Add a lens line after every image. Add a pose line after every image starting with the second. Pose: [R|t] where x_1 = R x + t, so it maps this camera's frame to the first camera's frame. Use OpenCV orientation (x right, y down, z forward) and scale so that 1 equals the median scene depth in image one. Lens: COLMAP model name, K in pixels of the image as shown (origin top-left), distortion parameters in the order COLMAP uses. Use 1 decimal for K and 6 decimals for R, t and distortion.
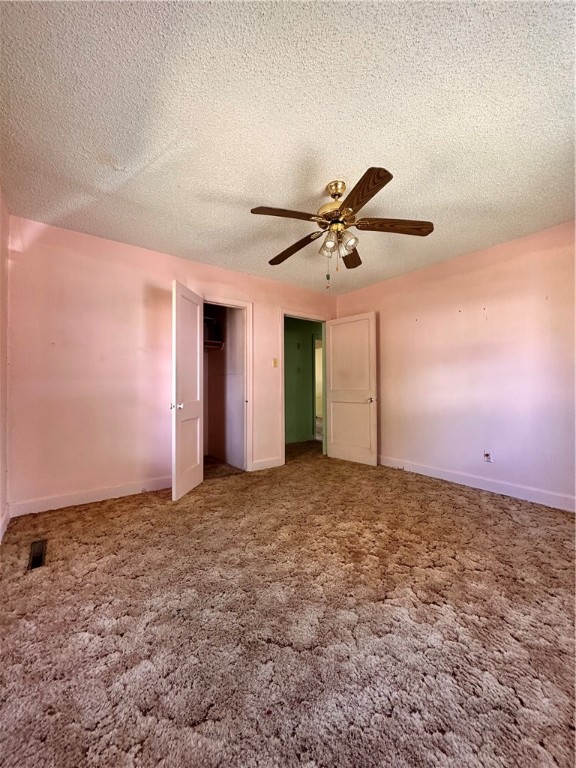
lens RADIAL K [[308.3, 0, 286.5], [0, 308.3, 385.5], [0, 0, 1]] dist [-0.002425, -0.000389]
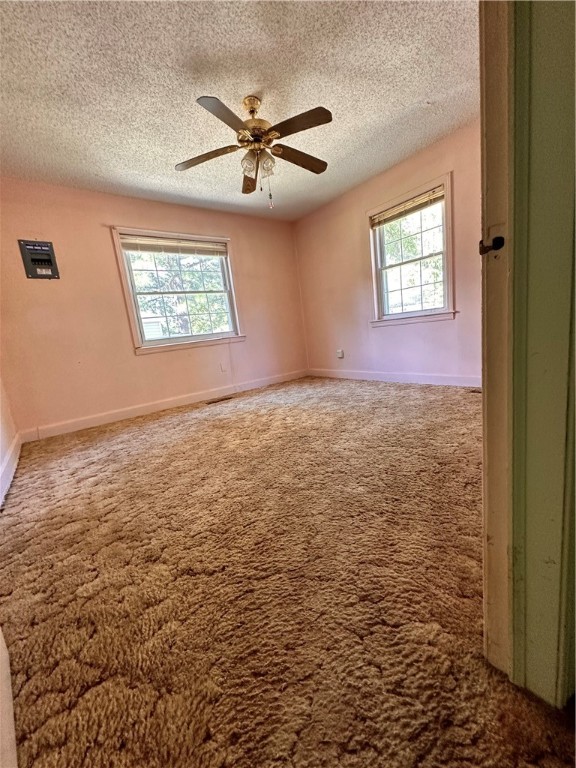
lens RADIAL K [[308.3, 0, 287.7], [0, 308.3, 383.9], [0, 0, 1]] dist [-0.002425, -0.000389]
pose [[-0.993348, 0.115148, 0.000088, 0.100830], [0.113793, 0.981540, 0.153719, 0.090434], [0.017614, 0.152707, -0.988115, 1.387285]]
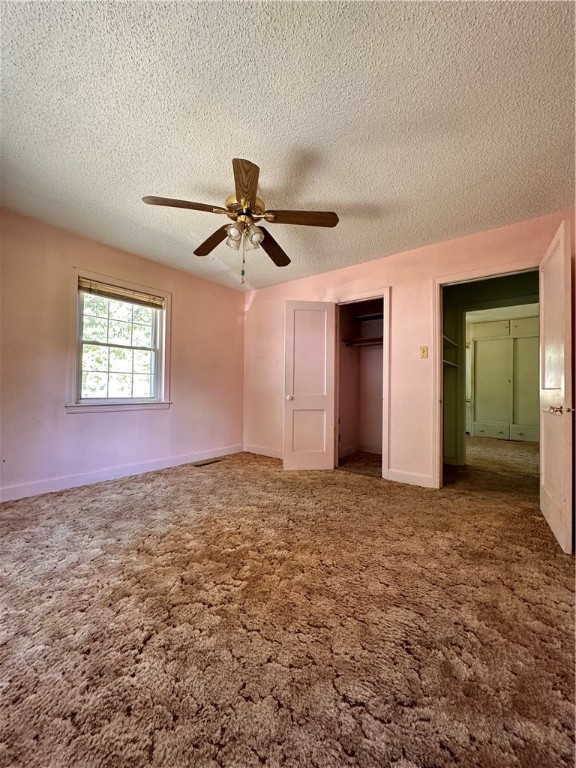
lens RADIAL K [[308.3, 0, 286.1], [0, 308.3, 385.2], [0, 0, 1]] dist [-0.002425, -0.000389]
pose [[0.246467, -0.000178, -0.969151, 0.743367], [-0.004871, 0.999987, -0.001423, 0.014322], [0.969139, 0.005071, 0.246463, 0.564403]]
